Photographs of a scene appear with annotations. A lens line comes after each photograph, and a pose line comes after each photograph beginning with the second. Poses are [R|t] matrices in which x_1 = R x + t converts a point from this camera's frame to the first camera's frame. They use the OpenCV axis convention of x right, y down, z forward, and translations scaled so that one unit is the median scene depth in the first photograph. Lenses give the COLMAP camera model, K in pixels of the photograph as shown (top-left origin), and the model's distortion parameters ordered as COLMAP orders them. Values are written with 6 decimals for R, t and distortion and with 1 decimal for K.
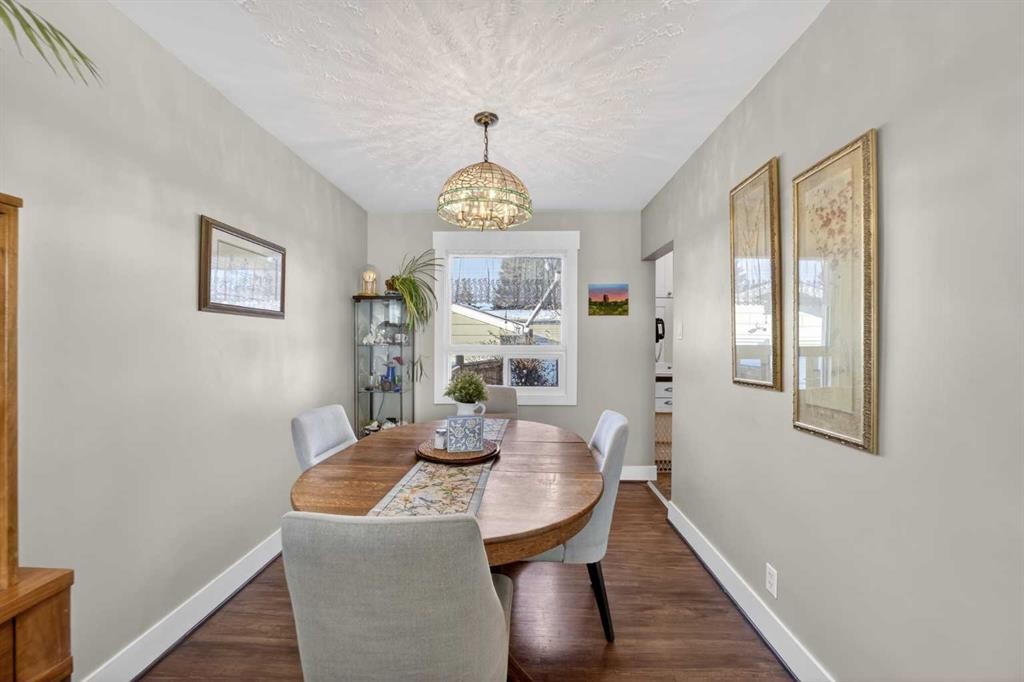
lens RADIAL K [[402.8, 0, 512.1], [0, 402.8, 343.3], [0, 0, 1]] dist [-0.000642, -0.000001]
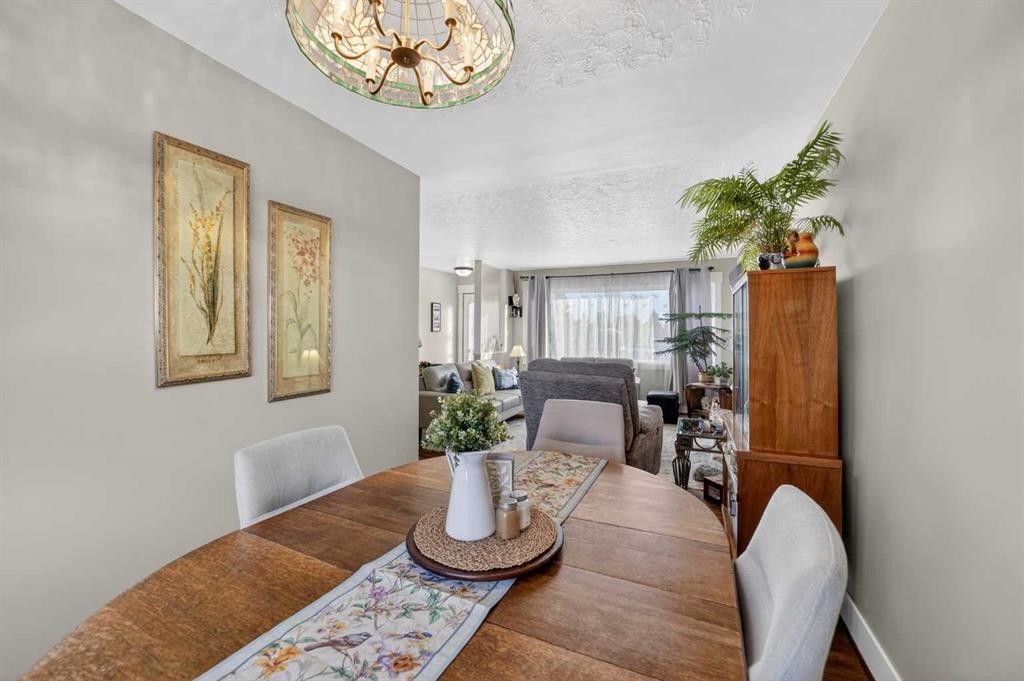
lens RADIAL K [[402.8, 0, 511.8], [0, 402.8, 335.8], [0, 0, 1]] dist [-0.000642, -0.000001]
pose [[-0.923089, -0.009680, 0.384466, -0.529753], [-0.010054, 0.999949, 0.001036, -0.000522], [-0.384456, -0.002909, -0.923139, 2.112588]]
